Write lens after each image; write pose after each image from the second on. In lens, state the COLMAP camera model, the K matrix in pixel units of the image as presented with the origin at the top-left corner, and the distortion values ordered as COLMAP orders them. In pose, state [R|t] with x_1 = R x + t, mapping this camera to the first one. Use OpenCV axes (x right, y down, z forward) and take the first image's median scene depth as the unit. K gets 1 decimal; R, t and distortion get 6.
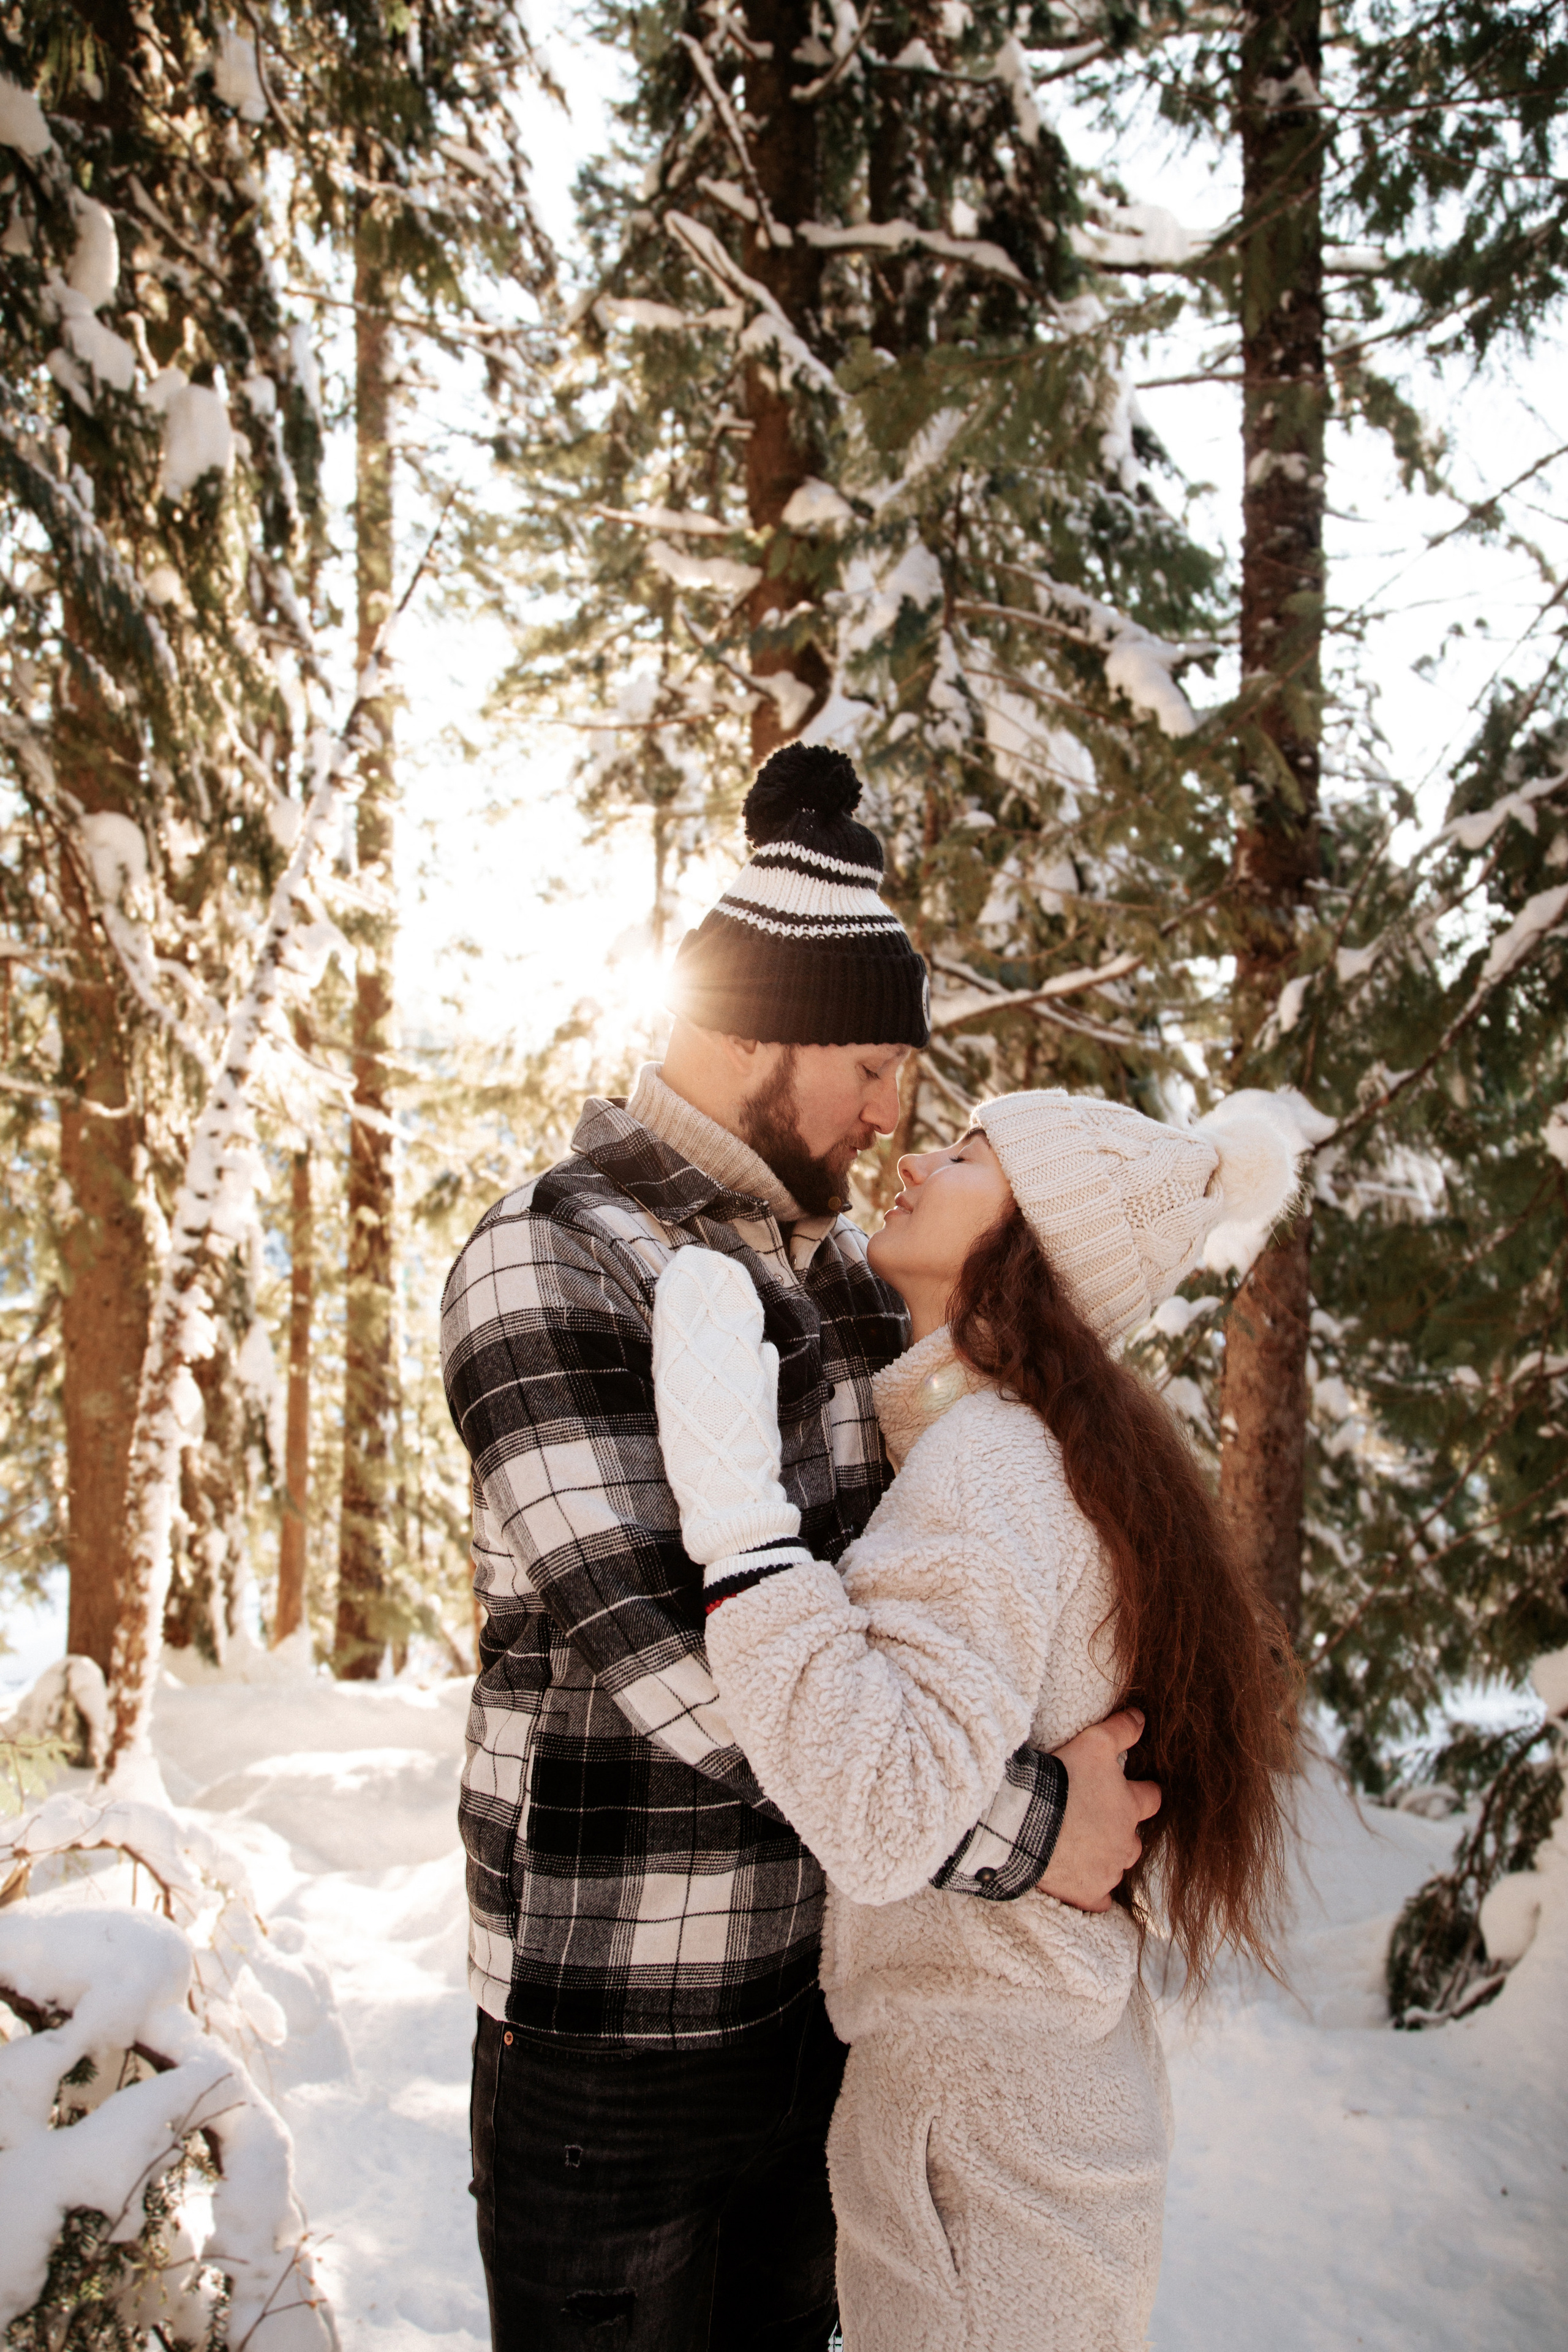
lens RADIAL K [[1875.2, 0, 597.4], [0, 1875.2, 1174.1], [0, 0, 1]] dist [-0.060756, -0.001012]
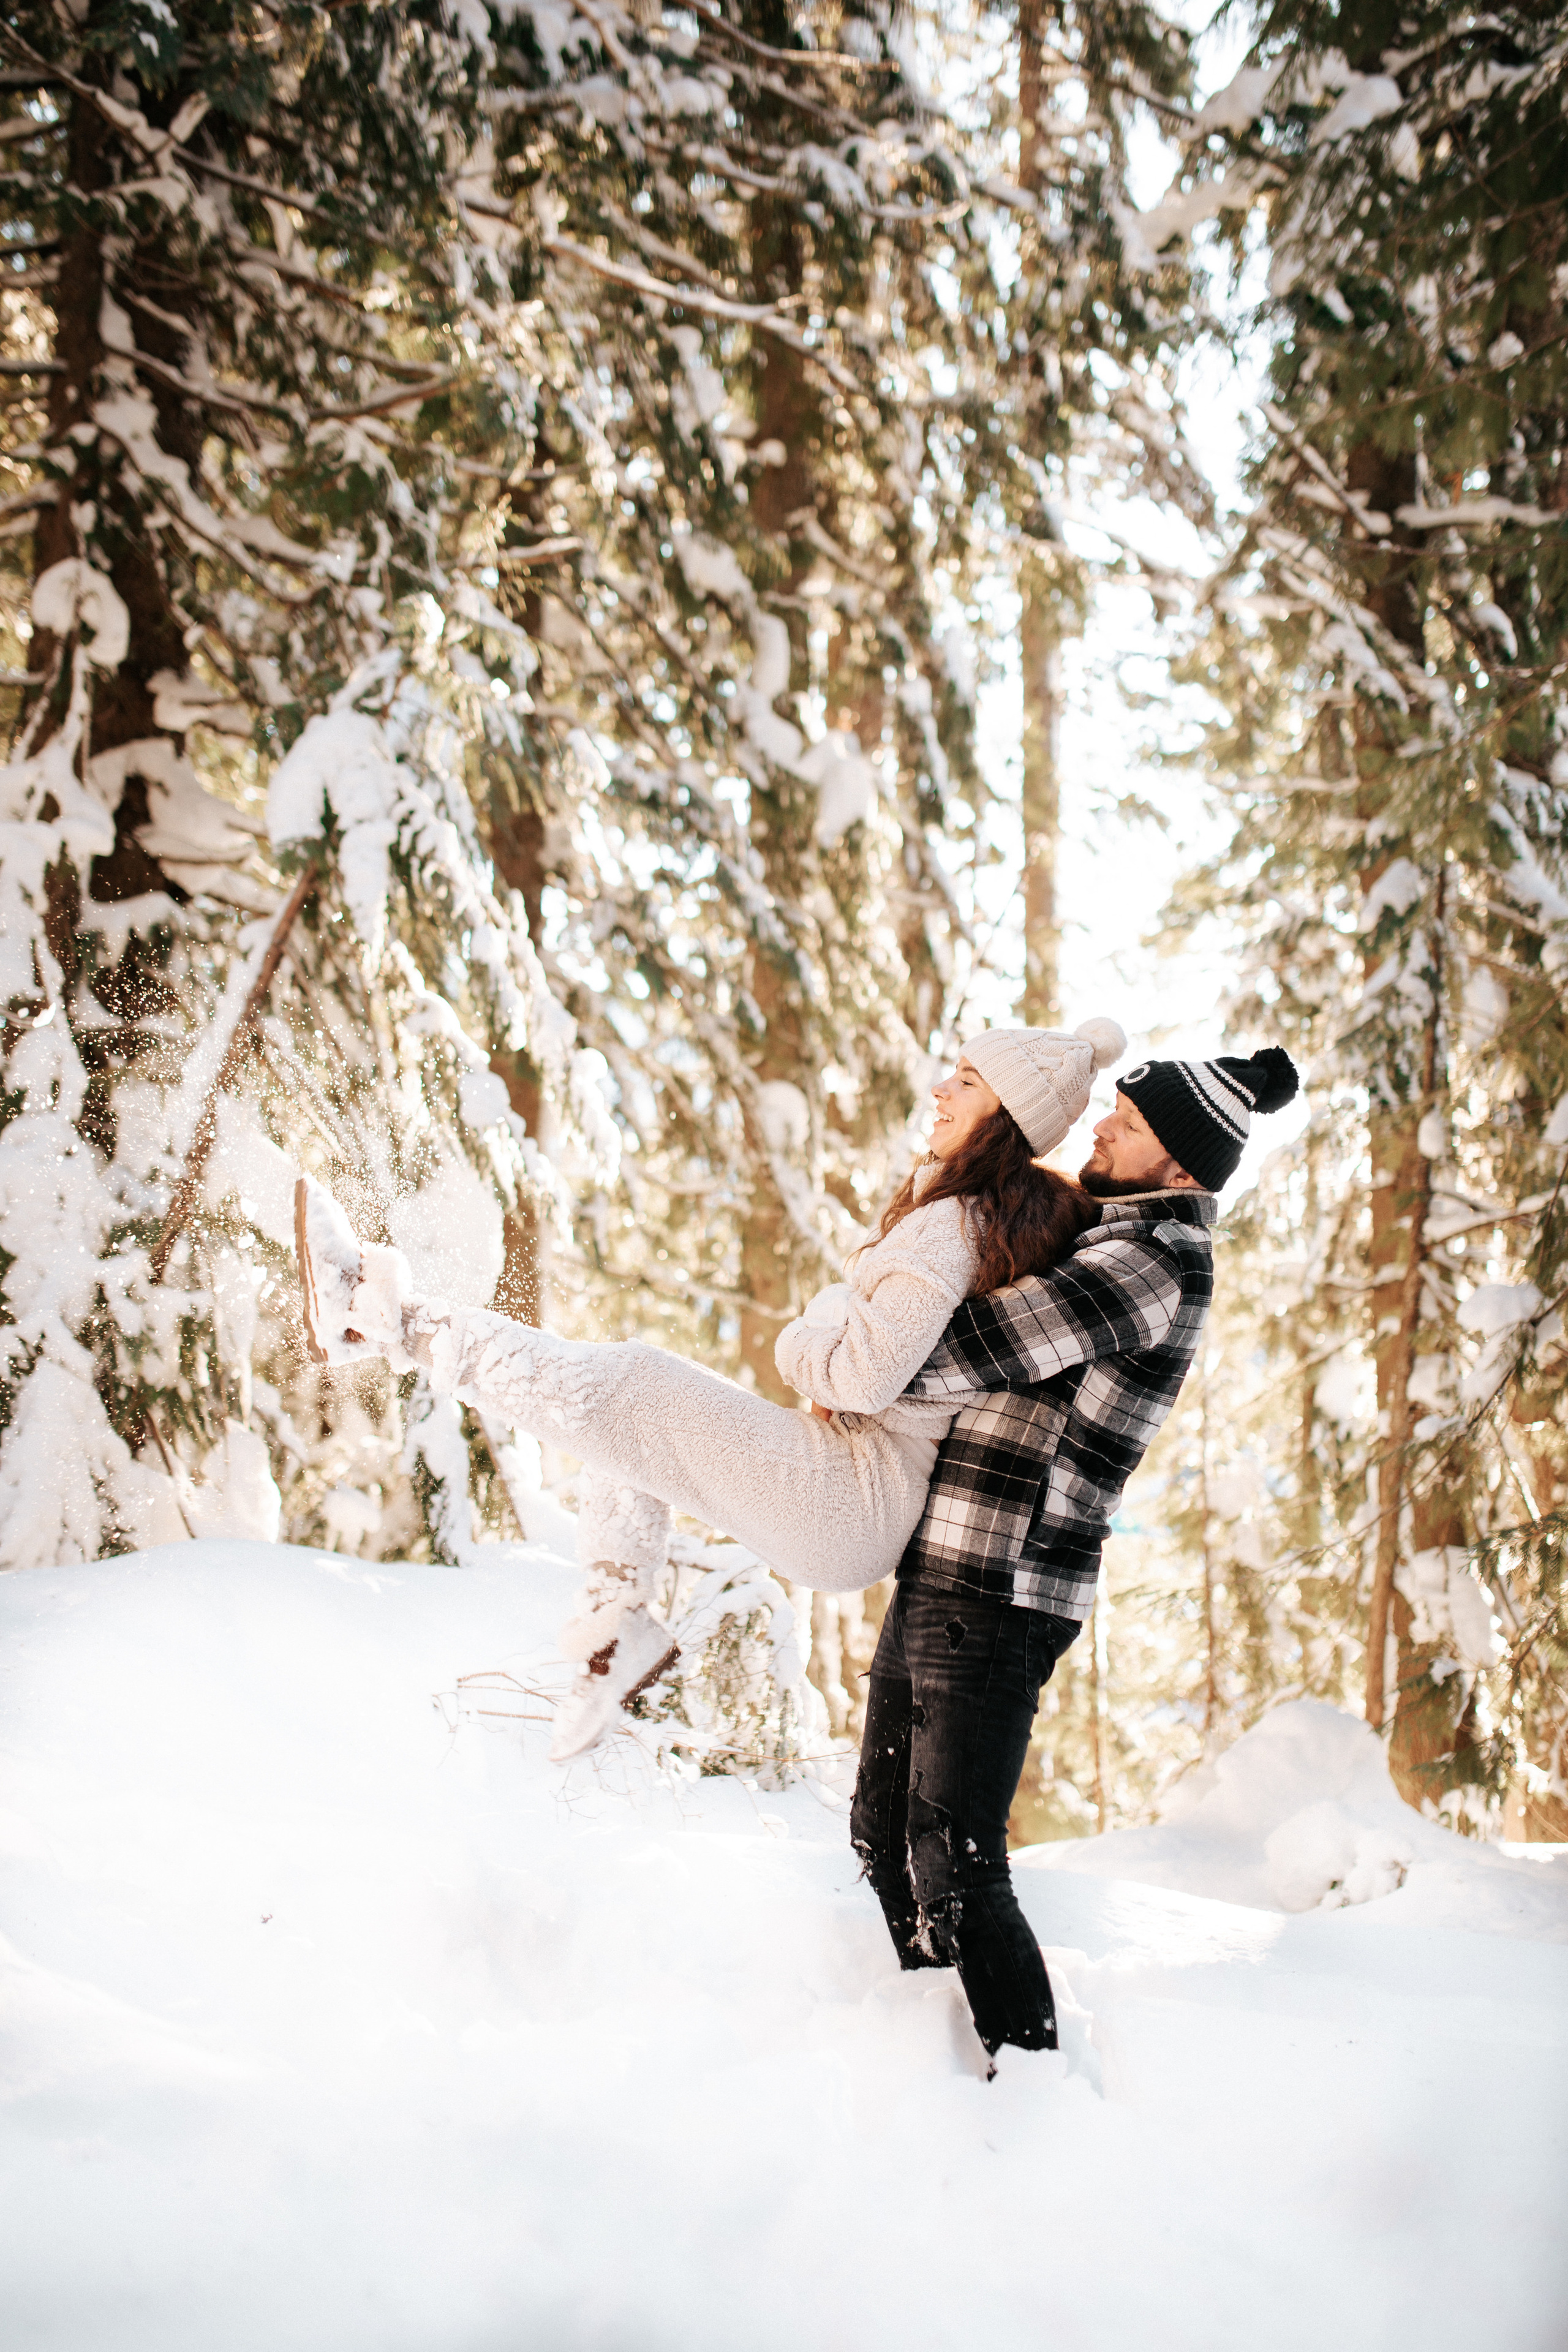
lens RADIAL K [[2237.5, 0, 784.0], [0, 2237.5, 1176.0], [0, 0, 1]] dist [-0.068157, 0.105621]
pose [[0.965300, -0.011965, -0.260868, 0.095822], [-0.016177, 0.994292, -0.105464, 0.023126], [0.260640, 0.106025, 0.959596, -0.316556]]
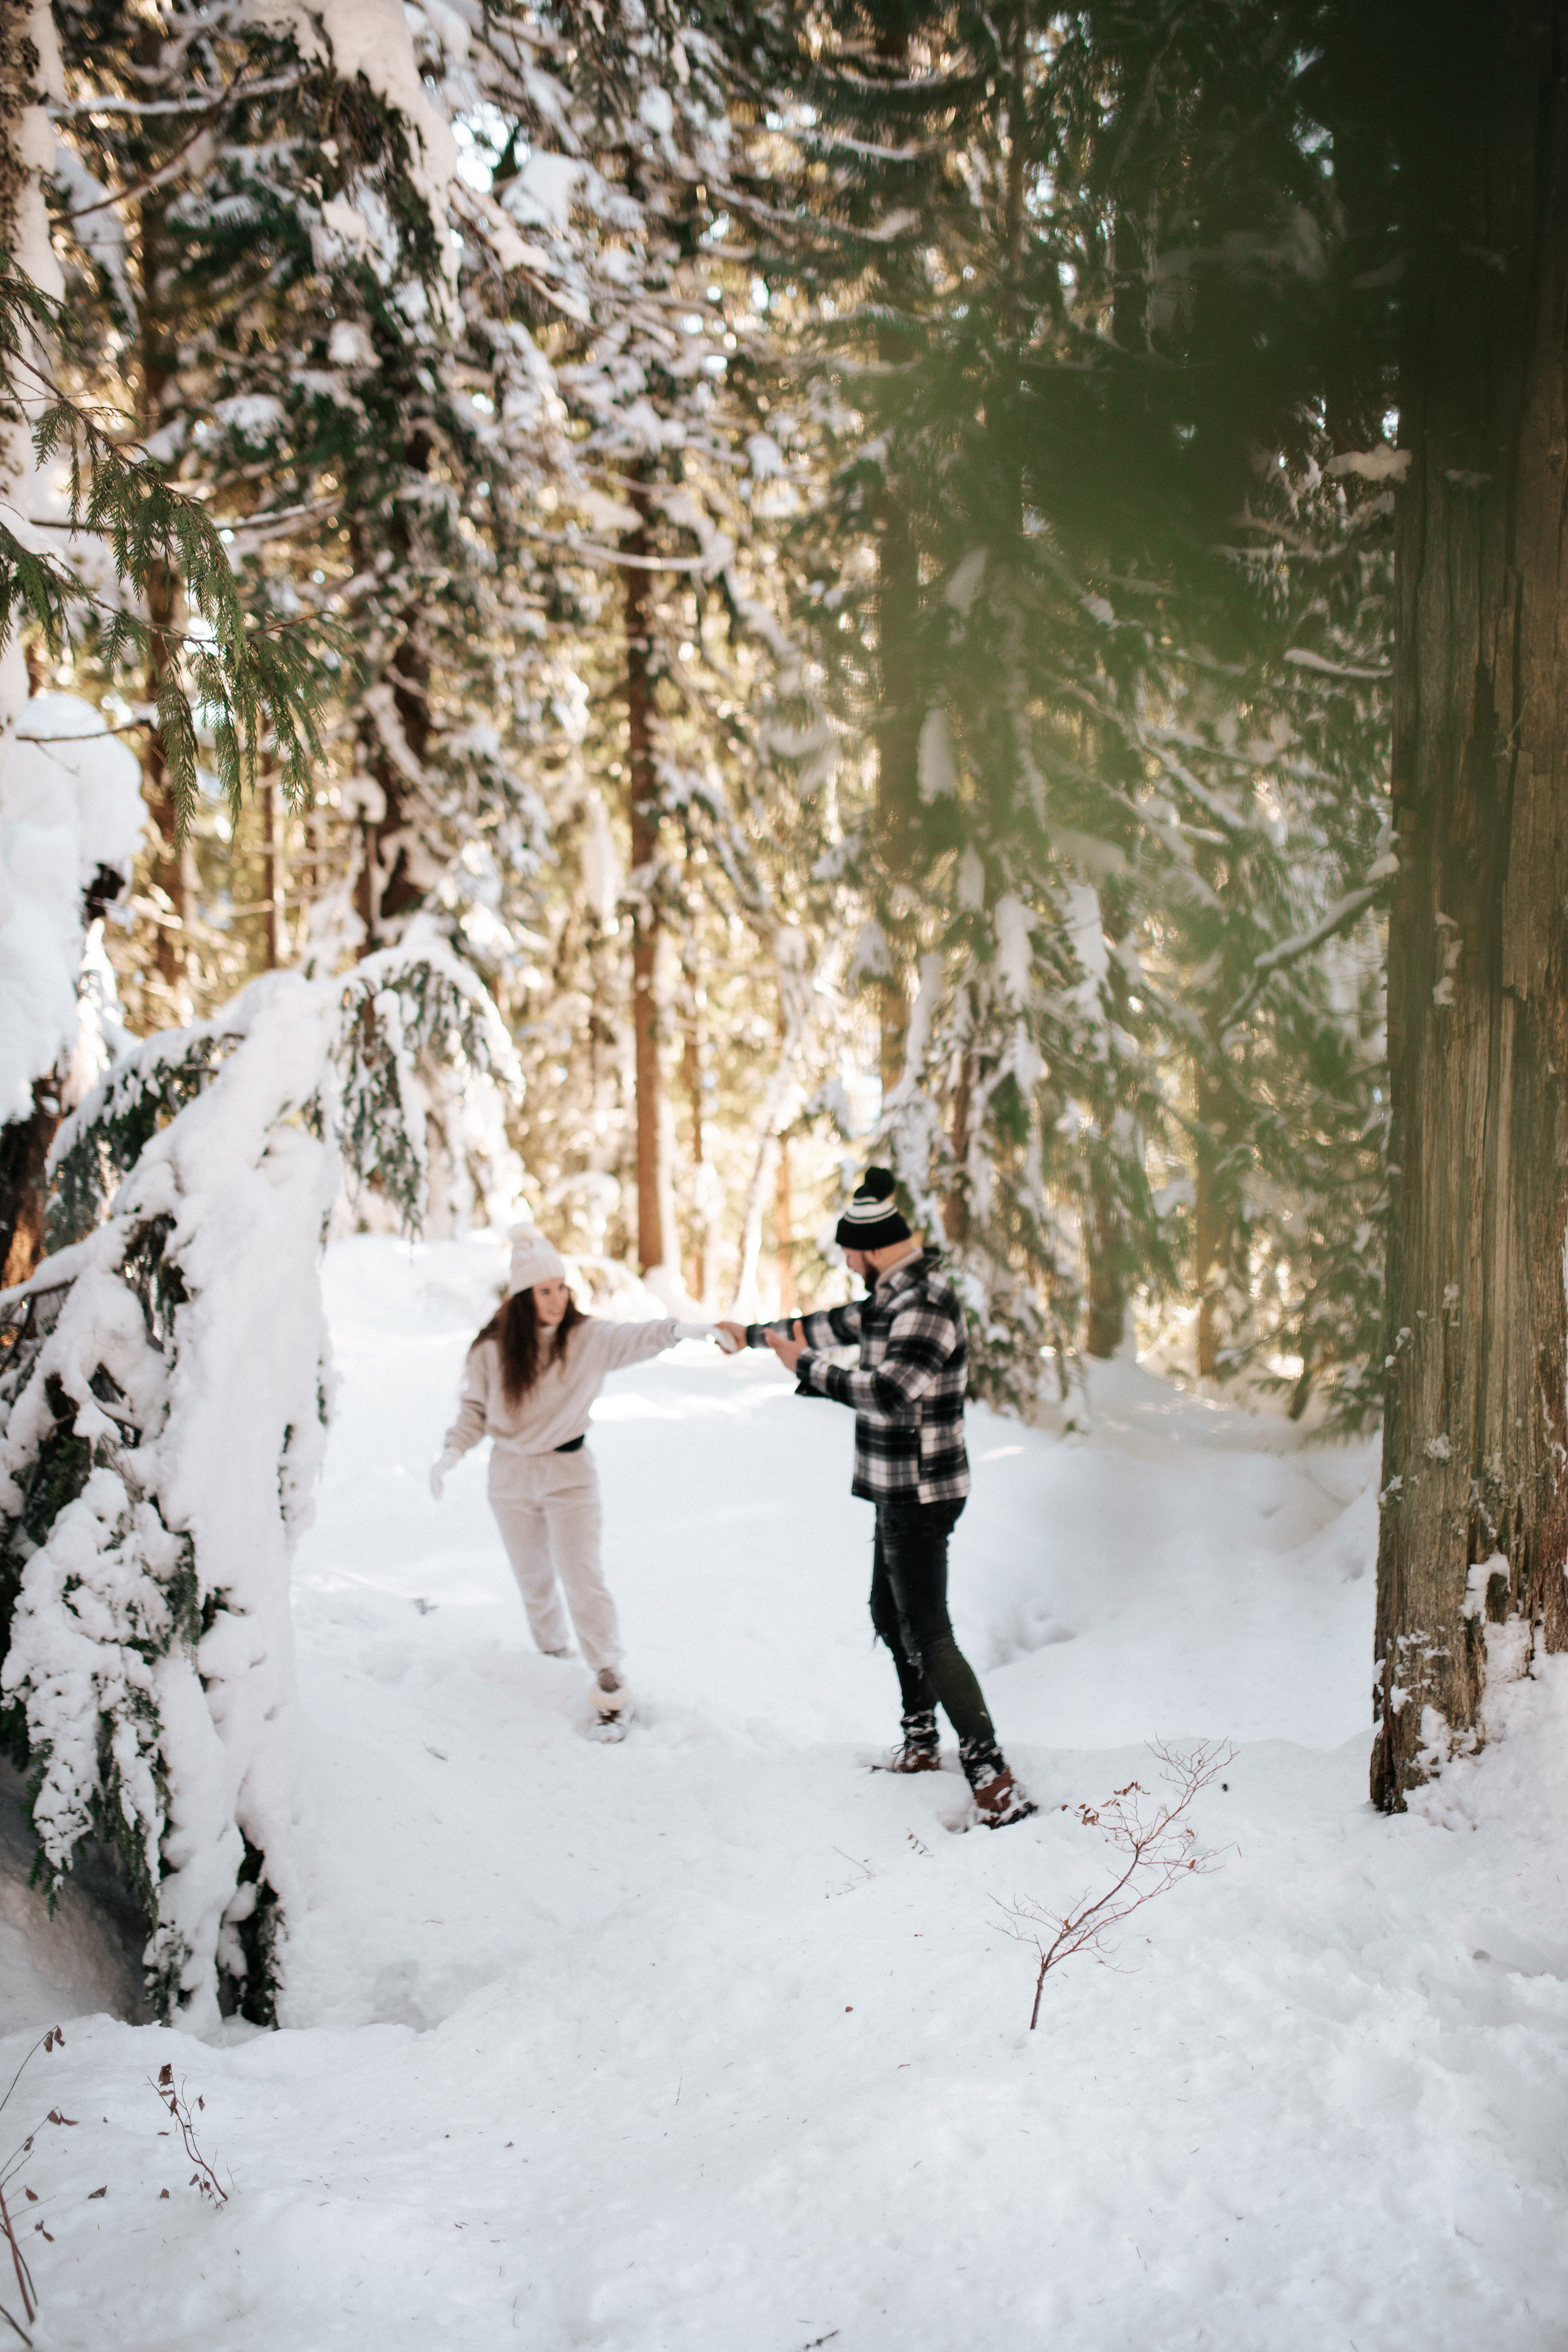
lens RADIAL K [[2242.9, 0, 784.0], [0, 2242.9, 1176.0], [0, 0, 1]] dist [-0.068424, 0.102753]
pose [[0.864981, 0.062361, -0.497915, 0.747486], [-0.003032, 0.992879, 0.119085, -0.143385], [0.501796, -0.101497, 0.859011, -0.942589]]
